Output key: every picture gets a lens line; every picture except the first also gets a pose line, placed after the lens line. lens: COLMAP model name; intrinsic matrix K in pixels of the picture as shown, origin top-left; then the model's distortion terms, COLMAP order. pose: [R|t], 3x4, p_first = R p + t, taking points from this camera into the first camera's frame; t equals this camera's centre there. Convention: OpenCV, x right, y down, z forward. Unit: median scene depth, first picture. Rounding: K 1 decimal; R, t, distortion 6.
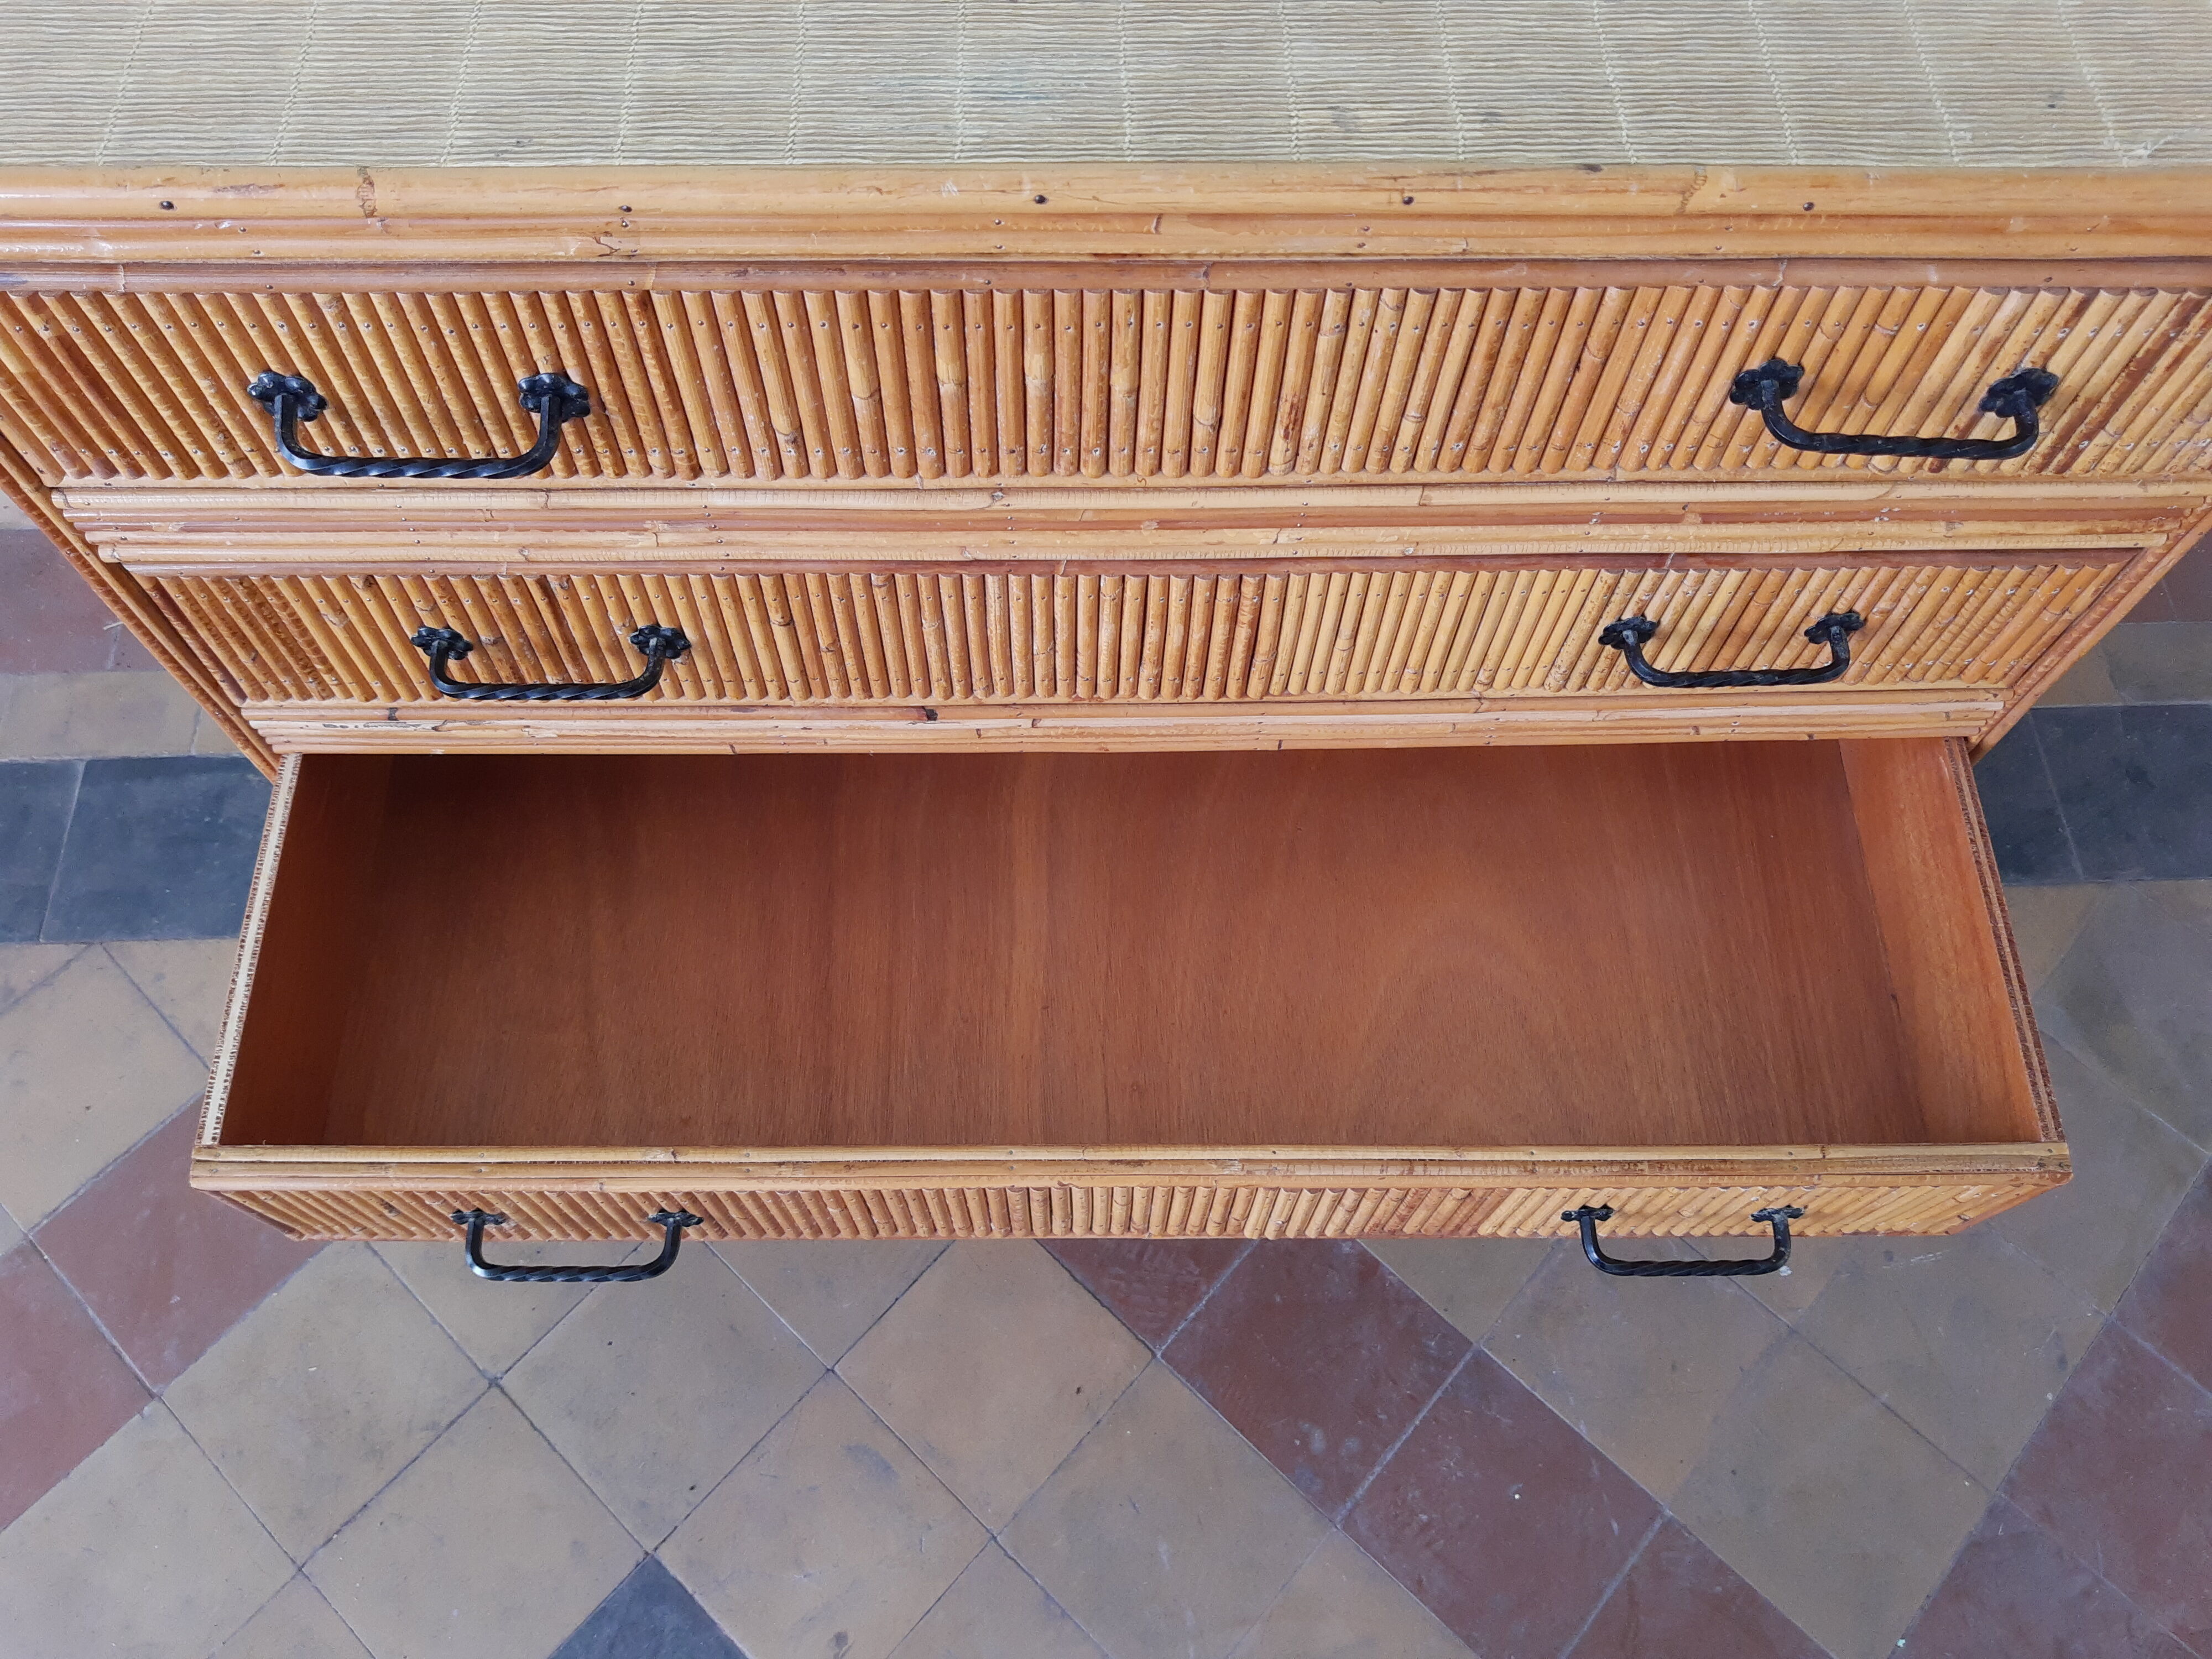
lens RADIAL K [[1682.3, 0, 1107.6], [0, 1682.3, 816.7], [0, 0, 1]] dist [0.020195, -0.048673]
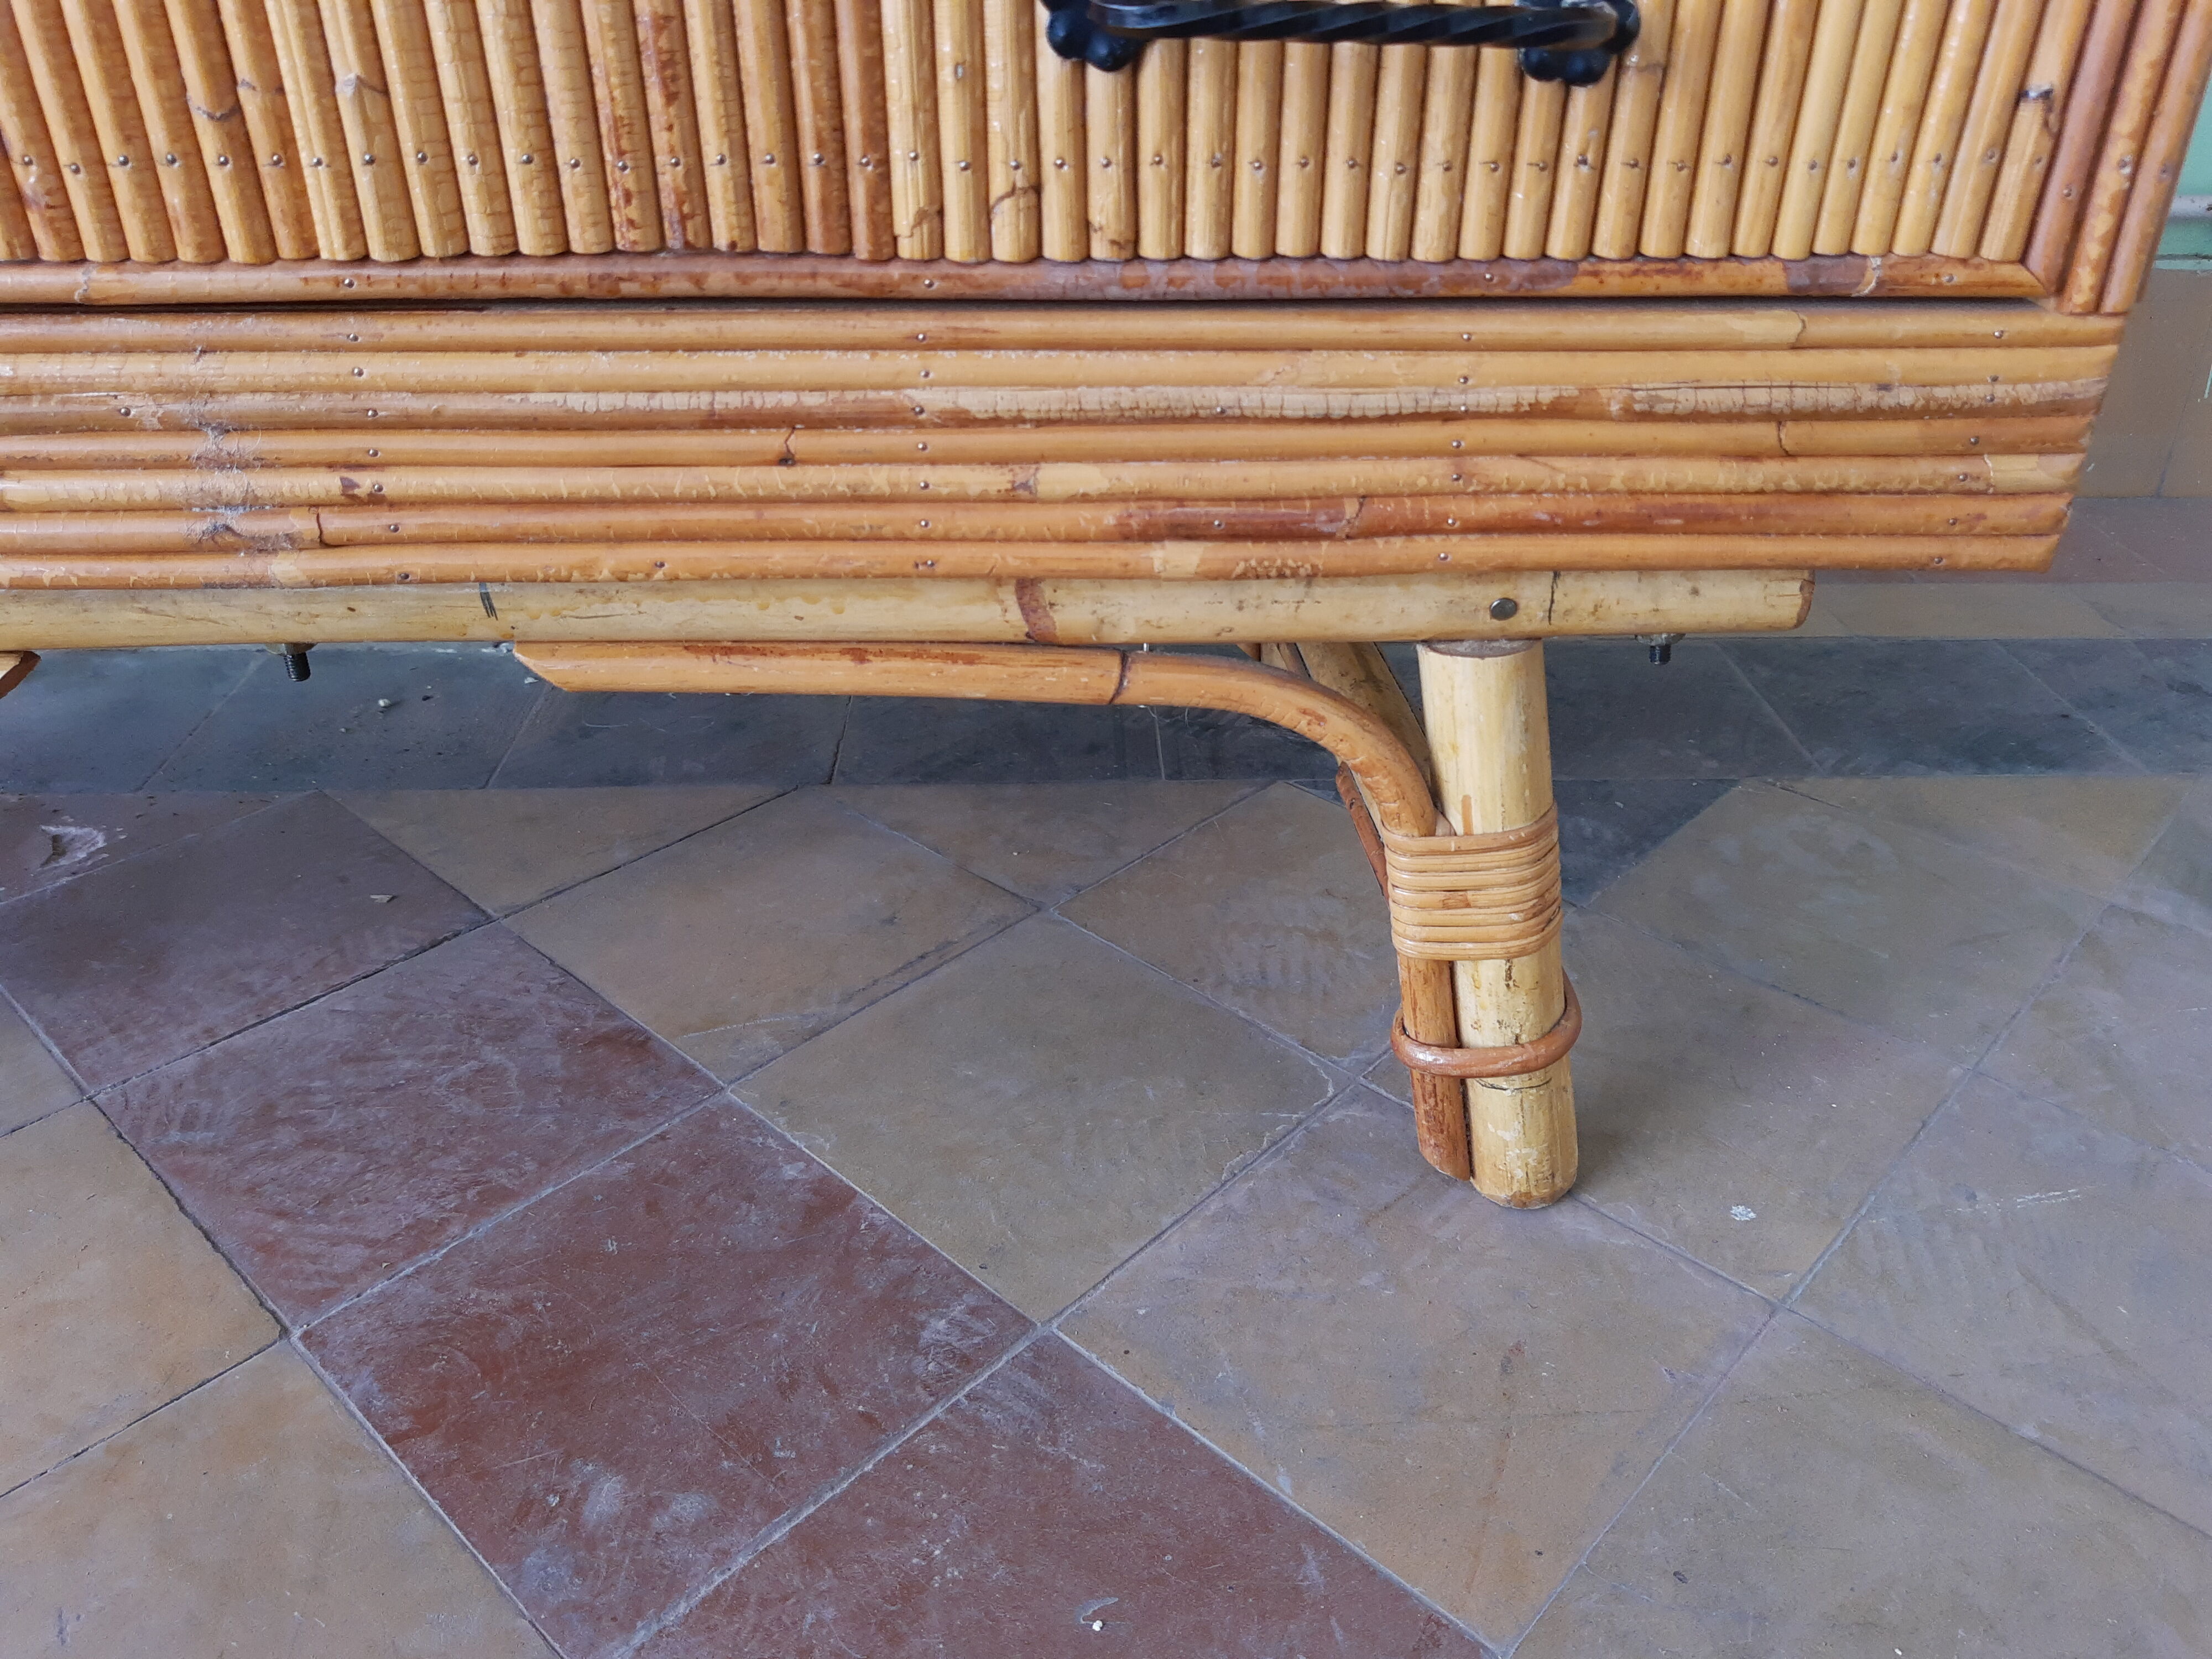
lens RADIAL K [[1682.3, 0, 1107.6], [0, 1682.3, 816.7], [0, 0, 1]] dist [0.020195, -0.048673]
pose [[0.999926, -0.005563, -0.010818, 0.413492], [-0.001380, 0.831716, -0.555199, 0.762646], [0.012086, 0.555173, 0.831647, 0.981043]]
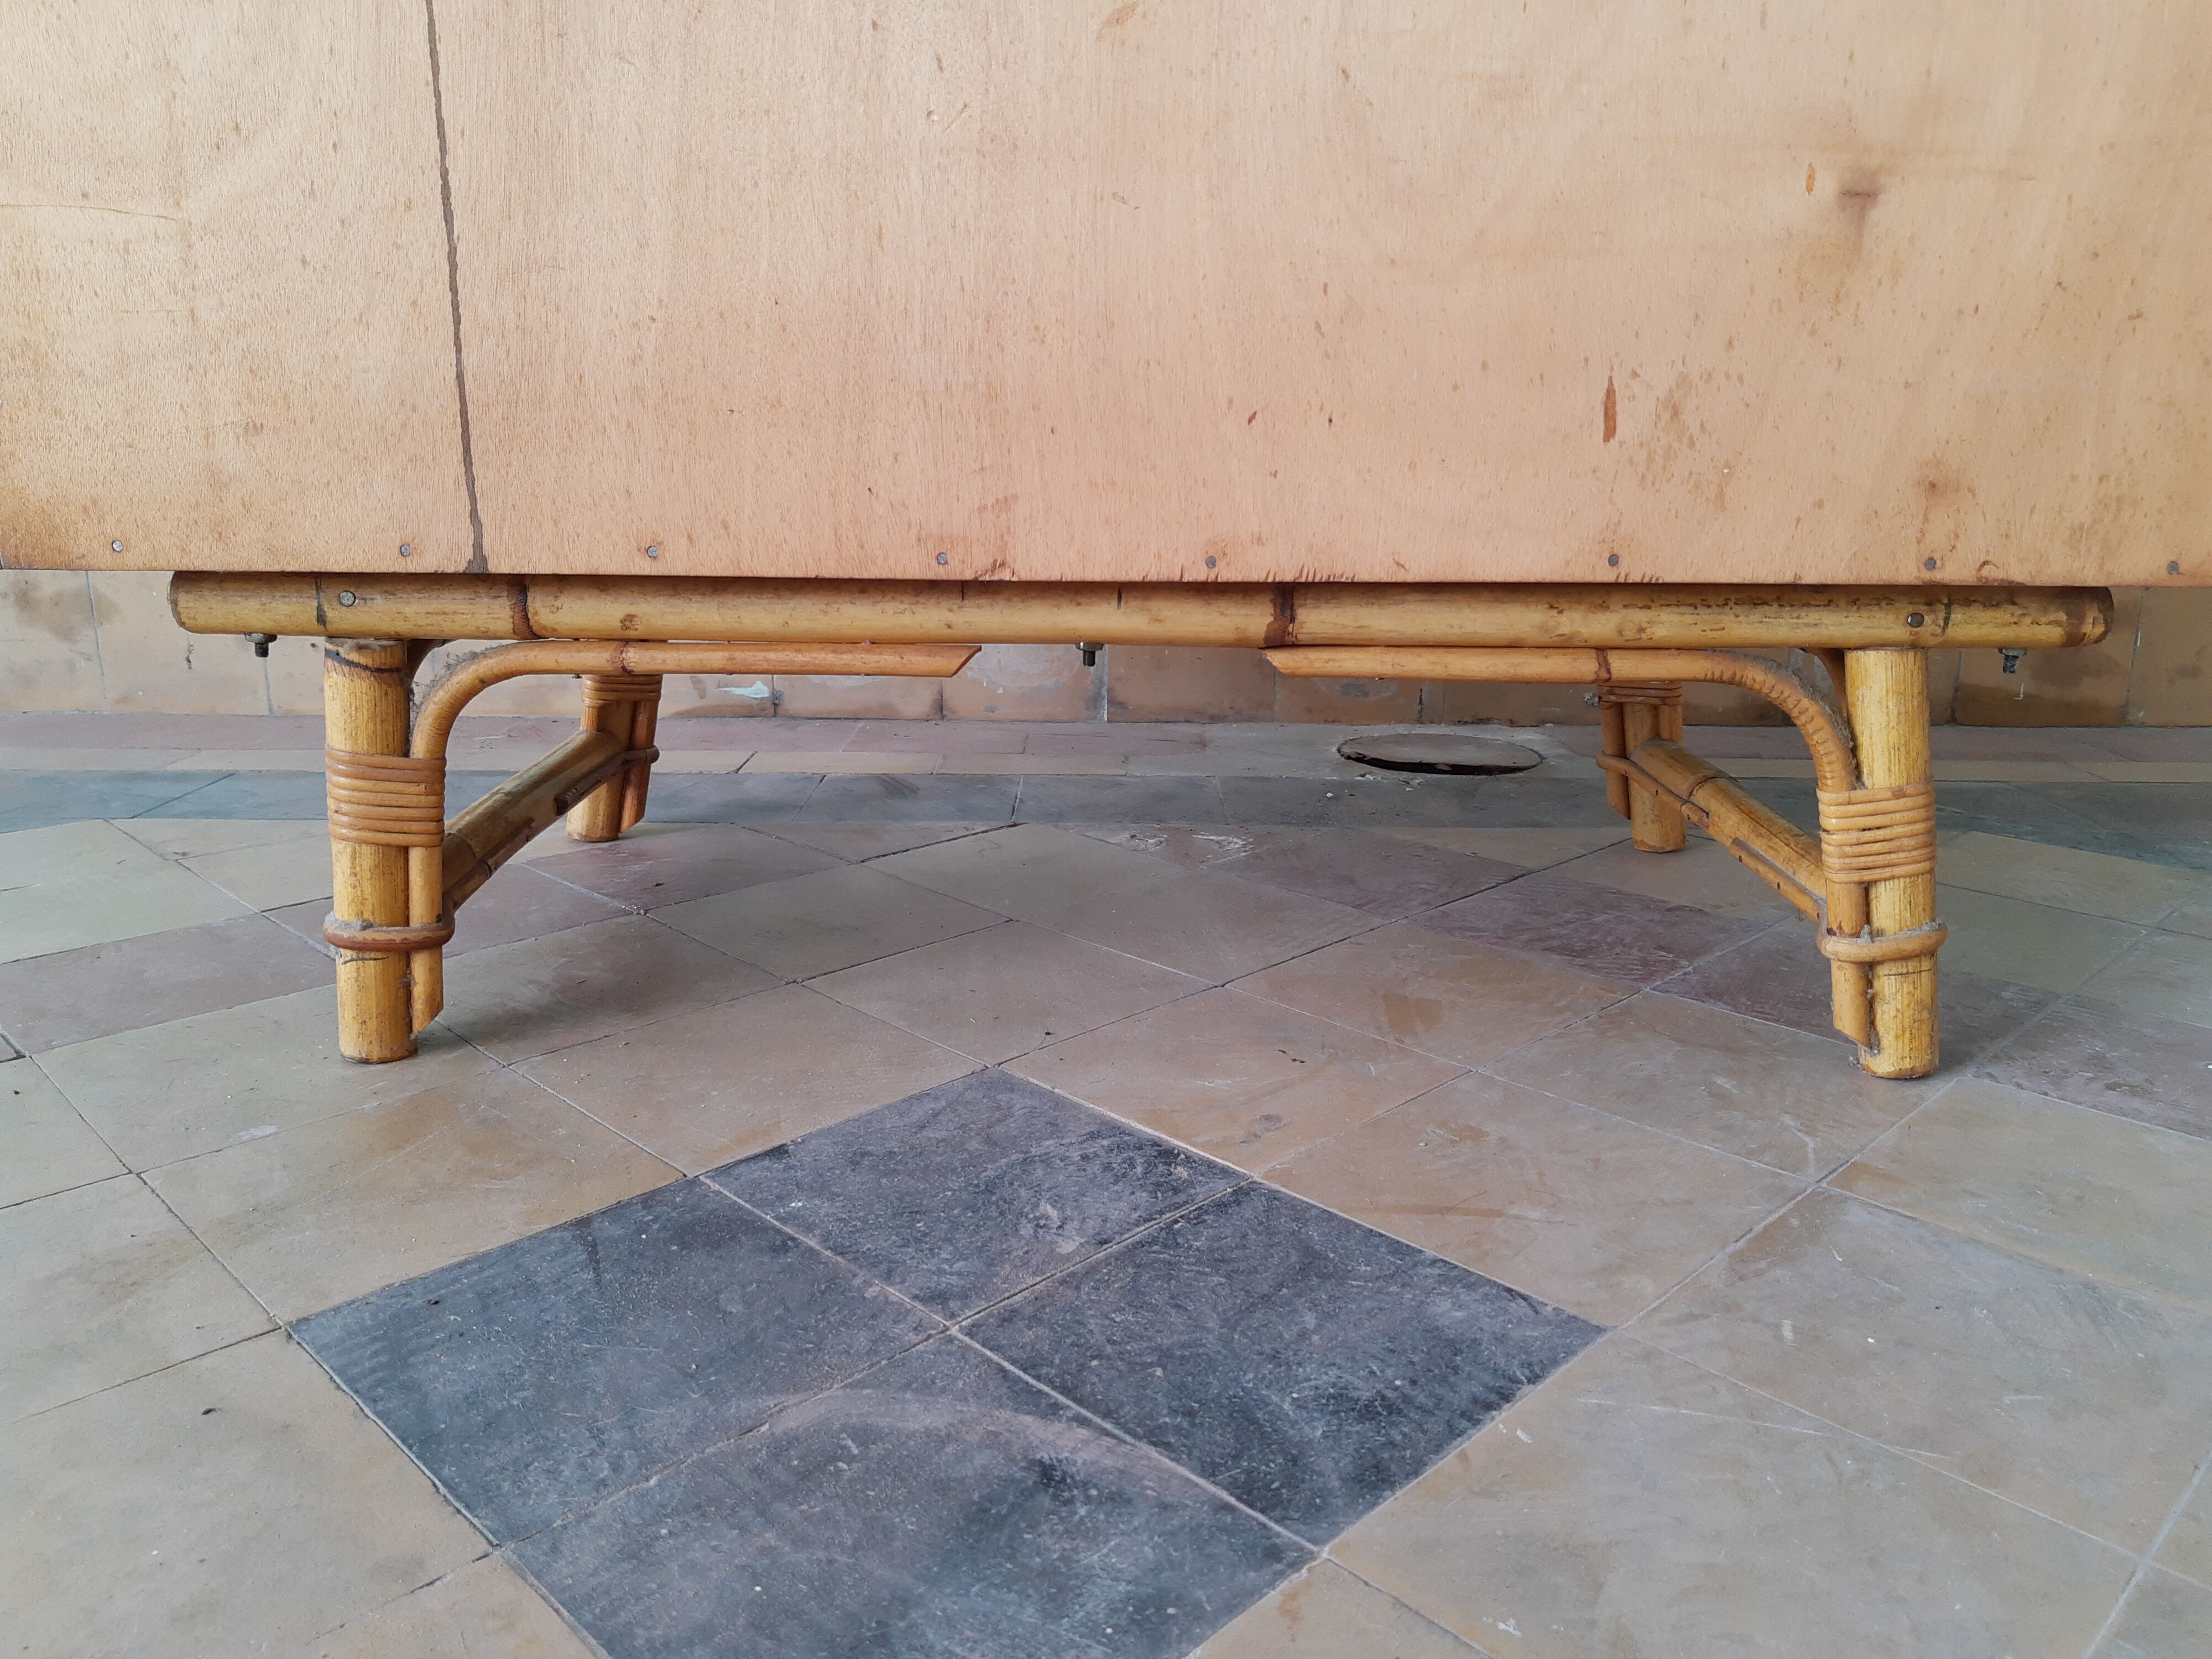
lens RADIAL K [[1666.7, 0, 1101.5], [0, 1666.7, 809.2], [0, 0, 1]] dist [0.038277, -0.064992]
pose [[0.998782, -0.001611, -0.049318, -0.307221], [-0.036489, 0.648710, -0.760161, 1.458303], [0.033218, 0.761034, 0.647861, 0.745193]]
